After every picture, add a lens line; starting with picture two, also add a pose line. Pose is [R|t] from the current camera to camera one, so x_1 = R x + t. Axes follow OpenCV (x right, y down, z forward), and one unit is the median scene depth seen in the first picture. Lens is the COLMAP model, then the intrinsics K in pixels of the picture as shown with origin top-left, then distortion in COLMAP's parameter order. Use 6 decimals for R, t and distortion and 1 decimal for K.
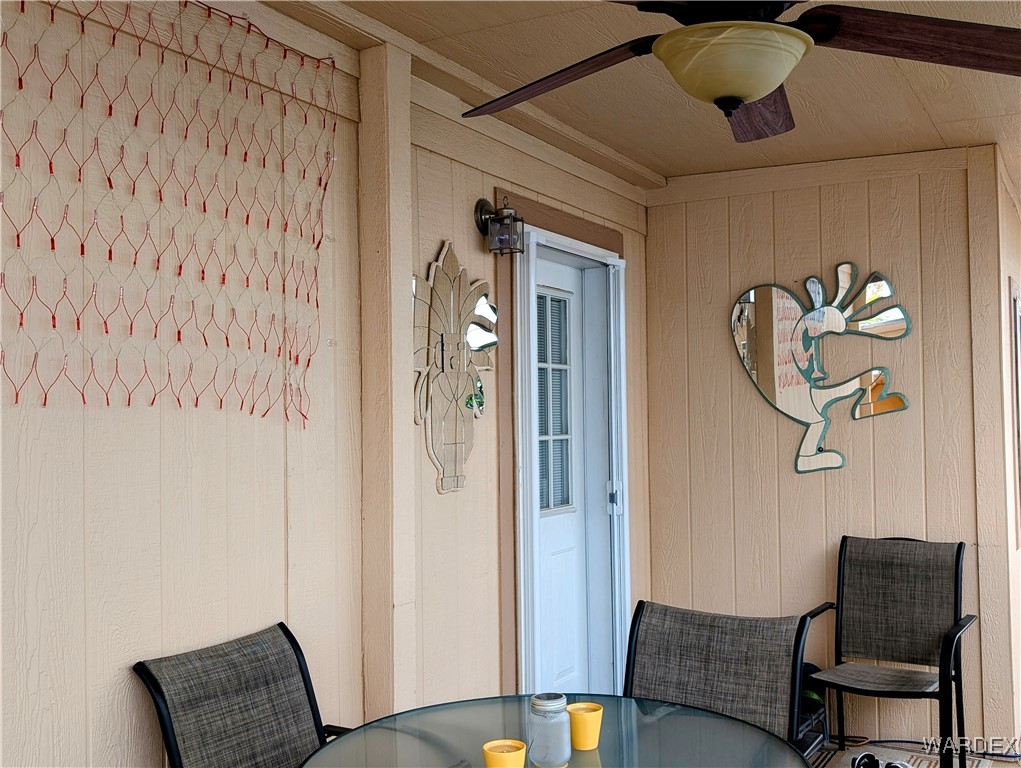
lens RADIAL K [[971.4, 0, 512.2], [0, 971.4, 419.1], [0, 0, 1]] dist [-0.000082, -0.013786]
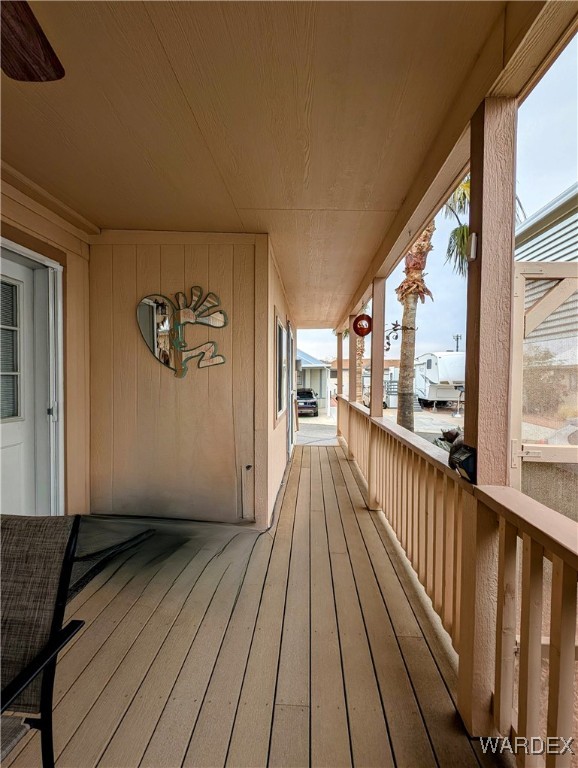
lens RADIAL K [[293.2, 0, 289.0], [0, 293.2, 384.0], [0, 0, 1]] dist [-0.000604, -0.000007]
pose [[0.897581, 0.026227, 0.440069, 0.253925], [-0.028253, 0.999599, -0.001949, 0.025367], [-0.439944, -0.010684, 0.897962, 0.394044]]
